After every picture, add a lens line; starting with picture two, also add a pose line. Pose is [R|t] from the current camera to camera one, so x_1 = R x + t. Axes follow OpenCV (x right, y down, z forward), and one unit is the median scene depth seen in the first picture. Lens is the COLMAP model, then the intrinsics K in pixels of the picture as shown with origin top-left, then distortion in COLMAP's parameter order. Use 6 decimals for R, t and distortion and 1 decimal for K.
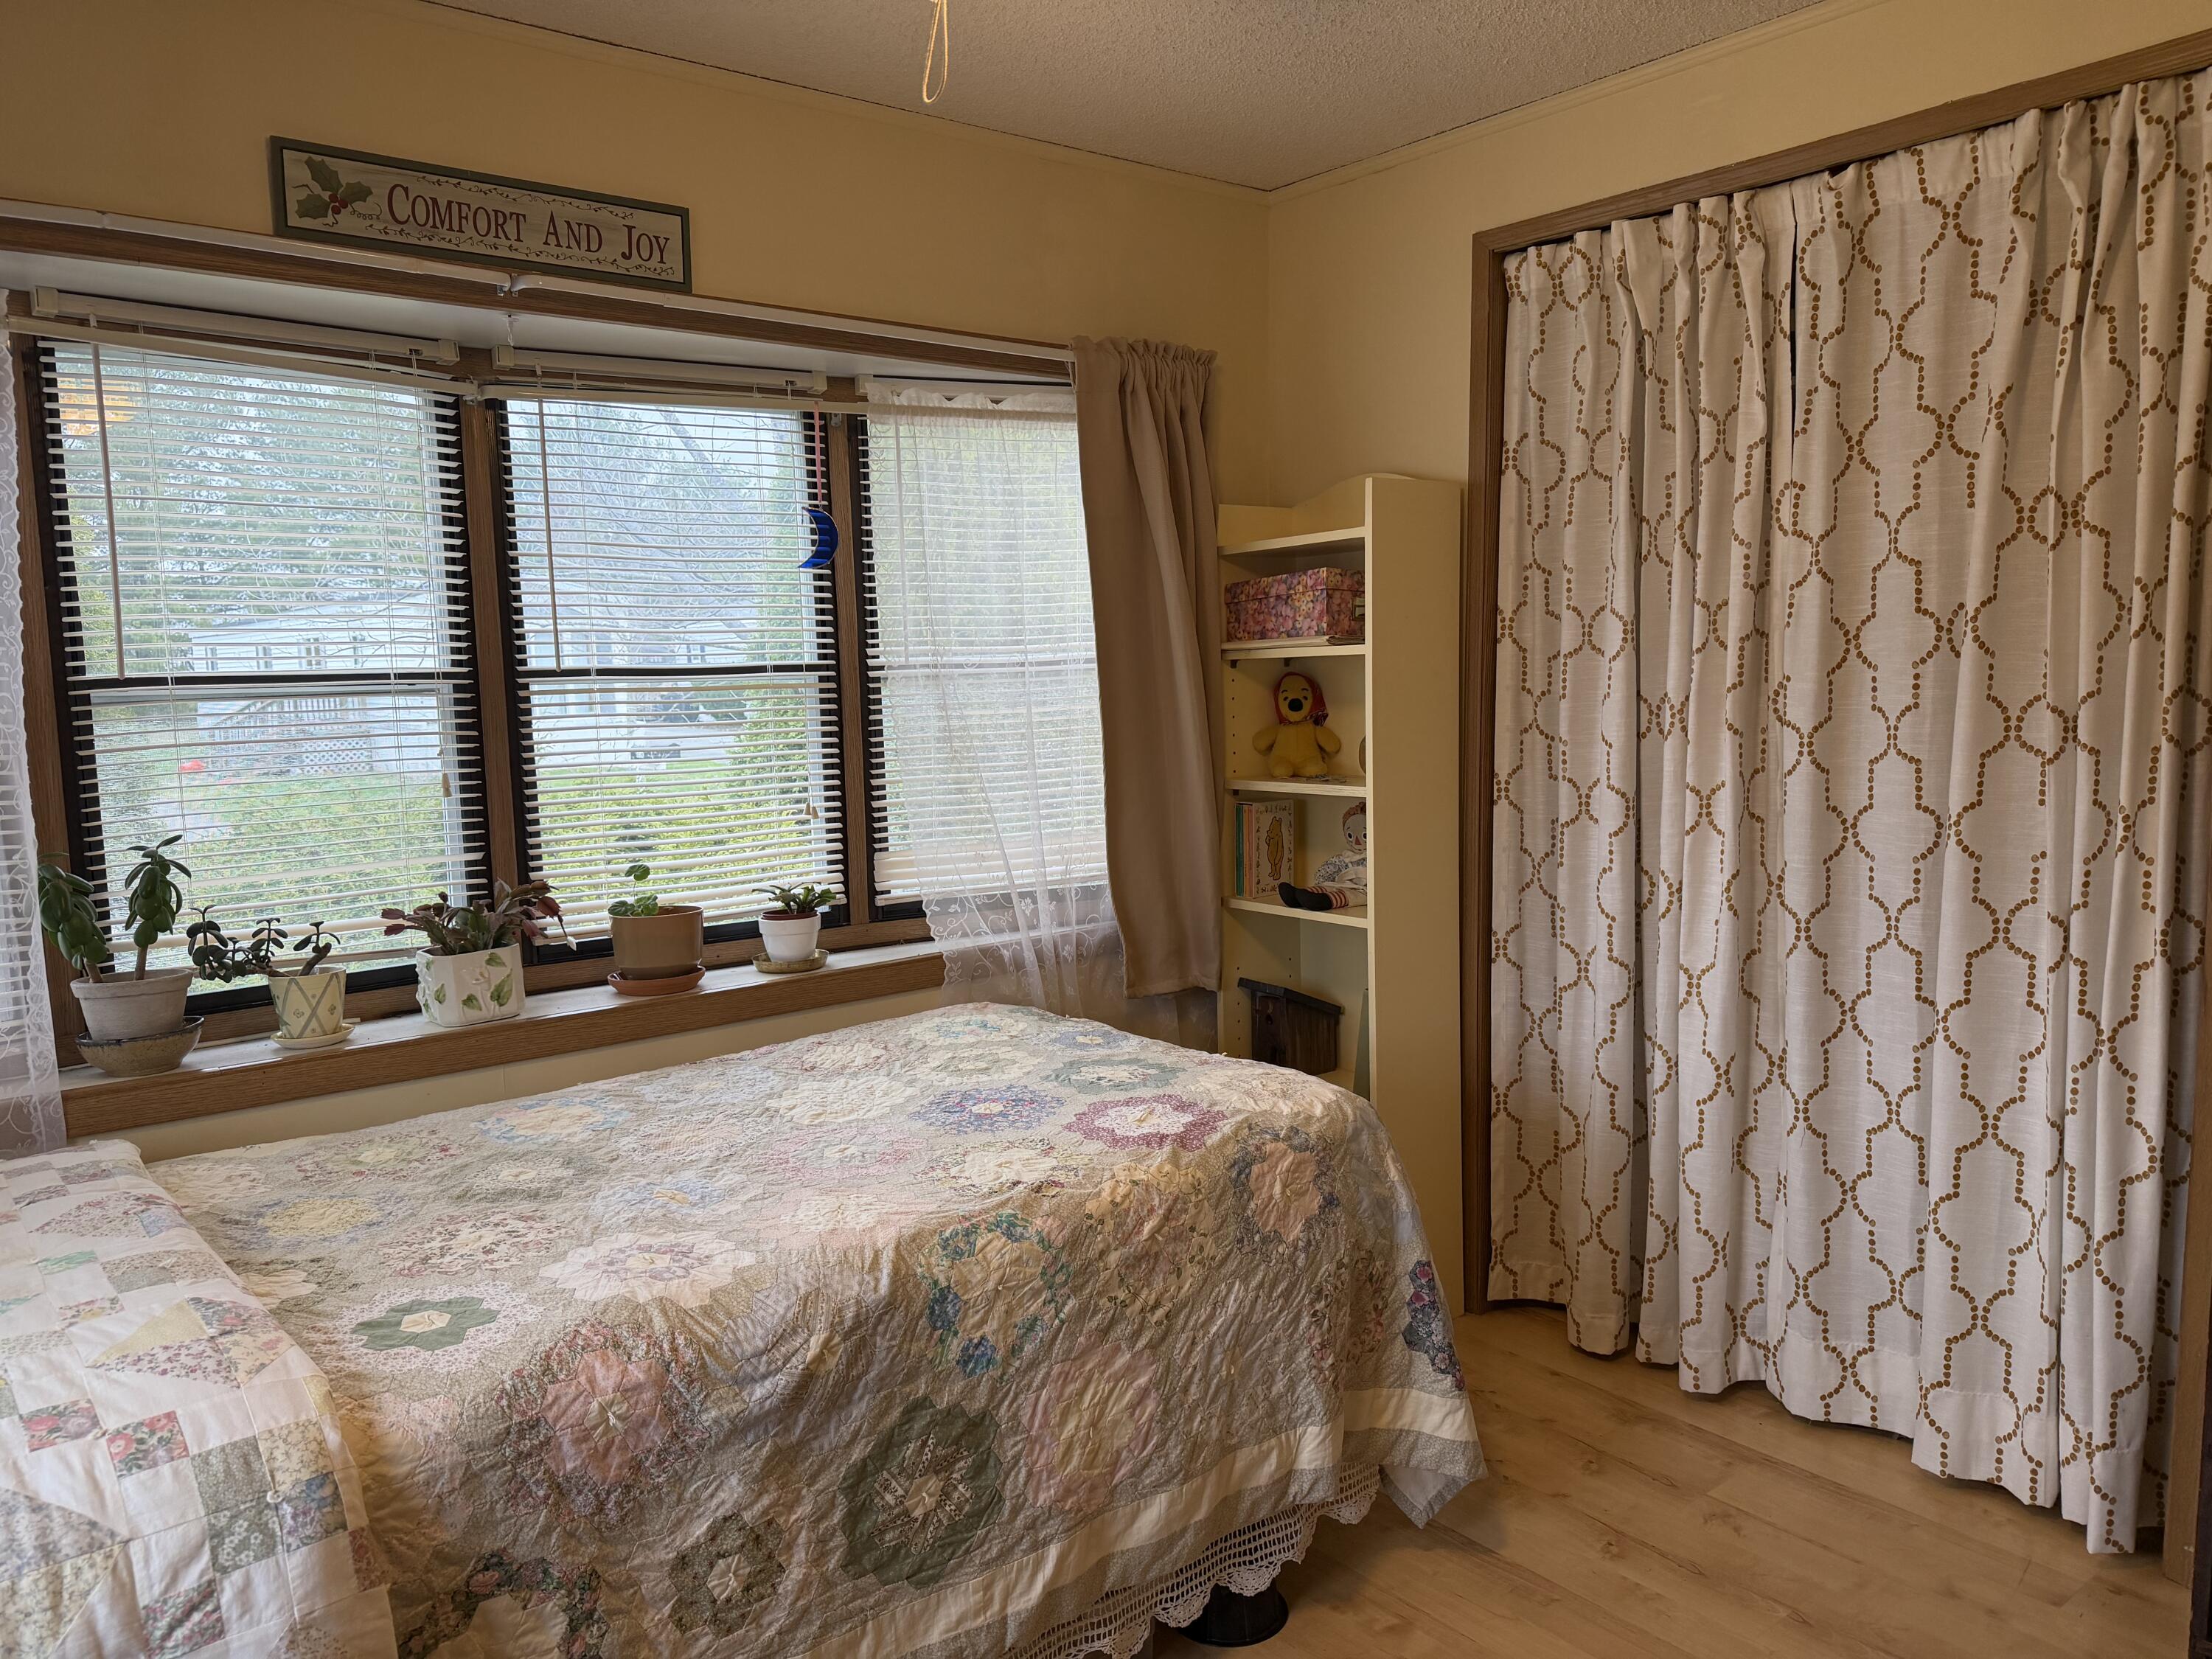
lens RADIAL K [[1580.3, 0, 1106.0], [0, 1580.3, 829.5], [0, 0, 1]] dist [0.084774, -0.154741]
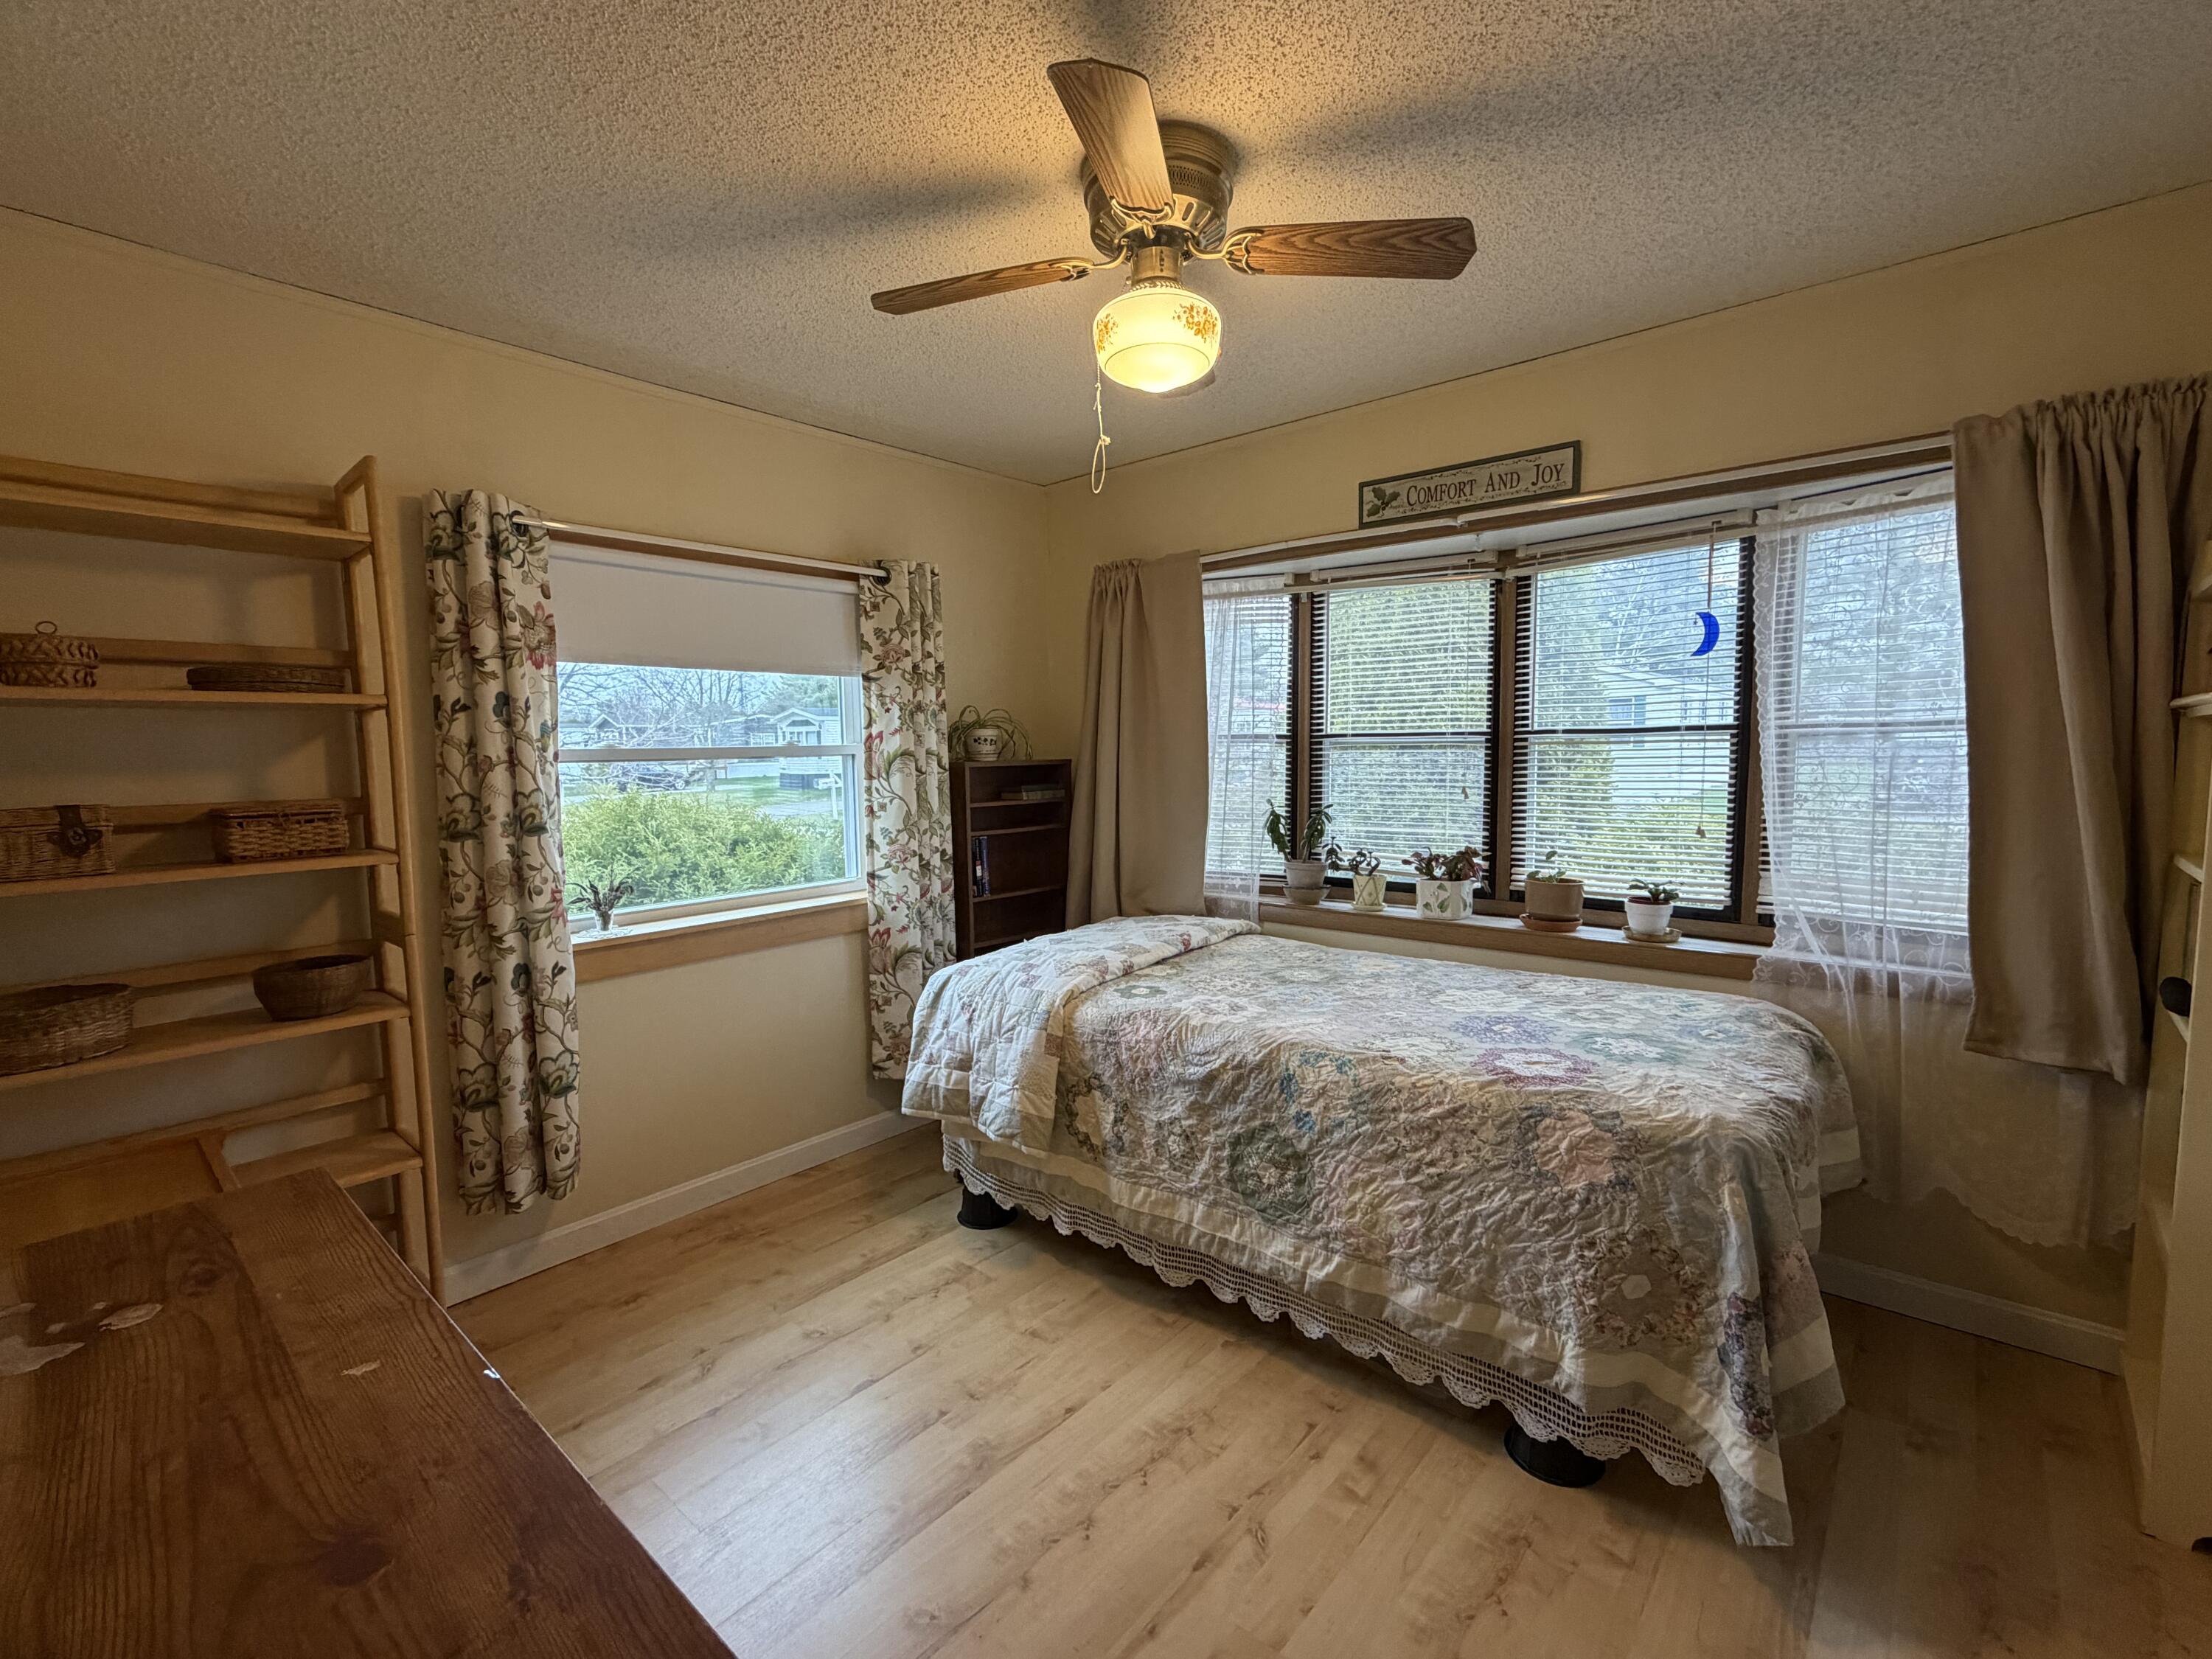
lens RADIAL K [[1000.6, 0, 1100.7], [0, 1000.6, 832.4], [0, 0, 1]] dist [-0.000741, 0.000297]
pose [[0.157765, 0.105690, -0.981804, 0.770091], [-0.092238, 0.991486, 0.091910, -0.058589], [0.983159, 0.076059, 0.166170, 0.457120]]
